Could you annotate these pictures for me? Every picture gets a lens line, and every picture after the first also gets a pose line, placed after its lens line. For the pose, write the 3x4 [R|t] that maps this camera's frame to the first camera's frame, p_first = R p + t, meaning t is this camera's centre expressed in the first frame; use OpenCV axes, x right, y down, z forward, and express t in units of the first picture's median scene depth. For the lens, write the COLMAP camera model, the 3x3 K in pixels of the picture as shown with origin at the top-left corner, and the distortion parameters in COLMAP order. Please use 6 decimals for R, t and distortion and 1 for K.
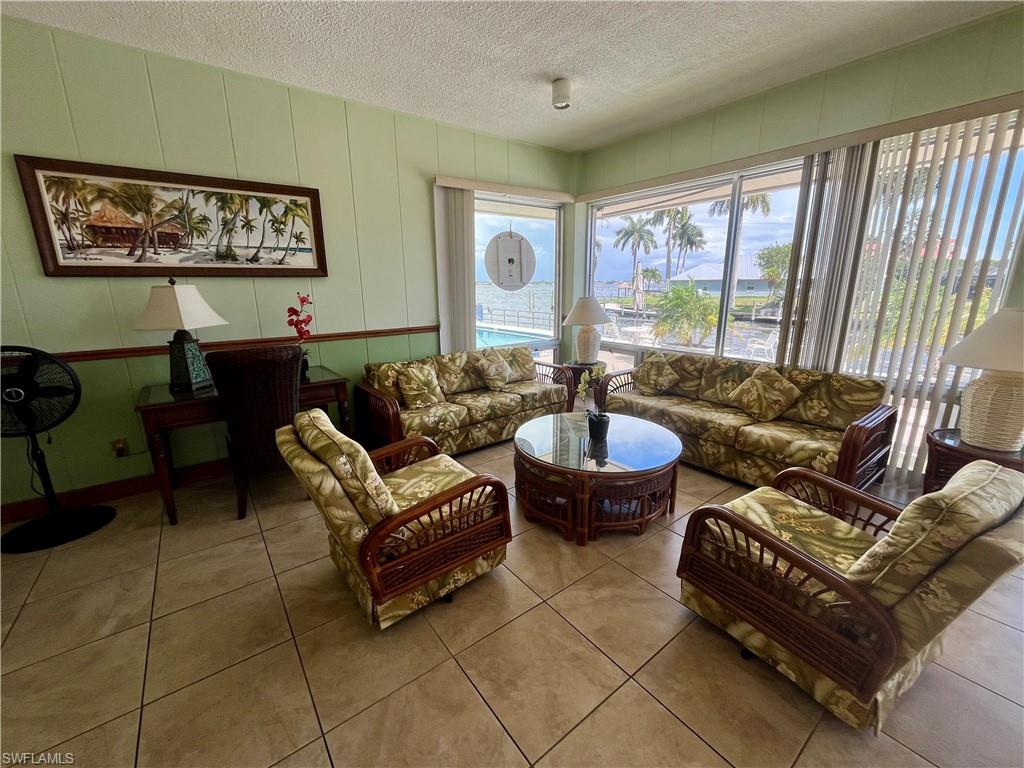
lens RADIAL K [[416.3, 0, 511.3], [0, 416.3, 385.6], [0, 0, 1]] dist [-0.003249, 0.000387]
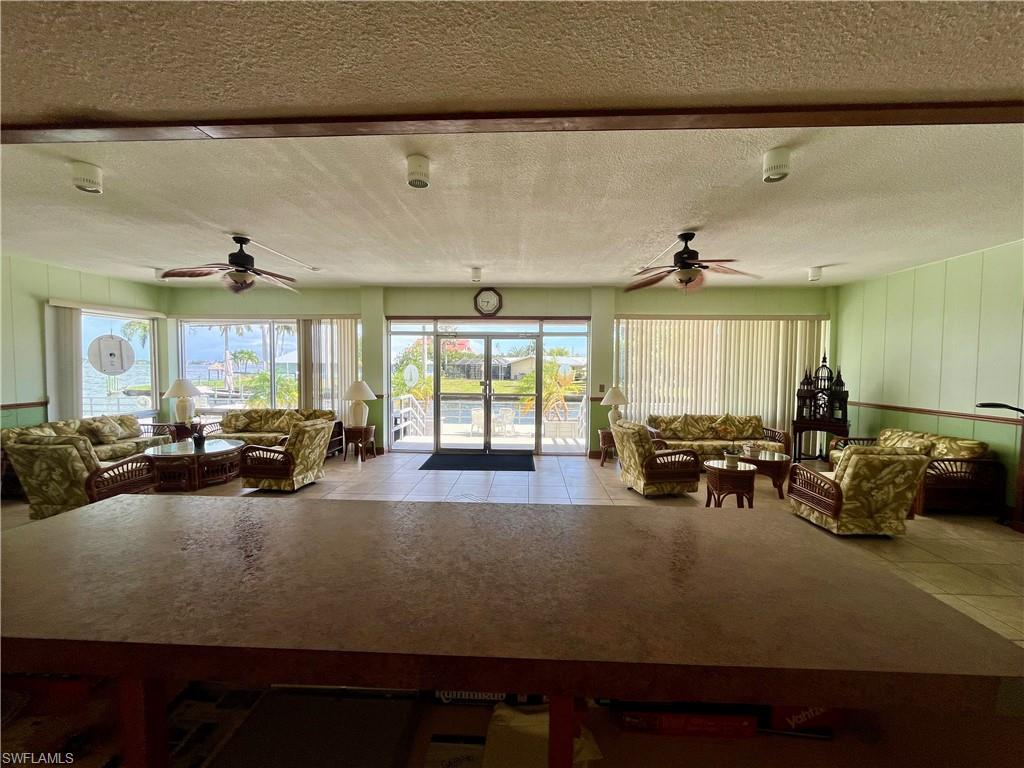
lens RADIAL K [[416.3, 0, 511.0], [0, 416.3, 386.2], [0, 0, 1]] dist [-0.003249, 0.000387]
pose [[0.642208, -0.023101, 0.766182, -0.236658], [0.167136, 0.979716, -0.110553, 0.204294], [-0.748087, 0.199055, 0.633043, -0.966680]]
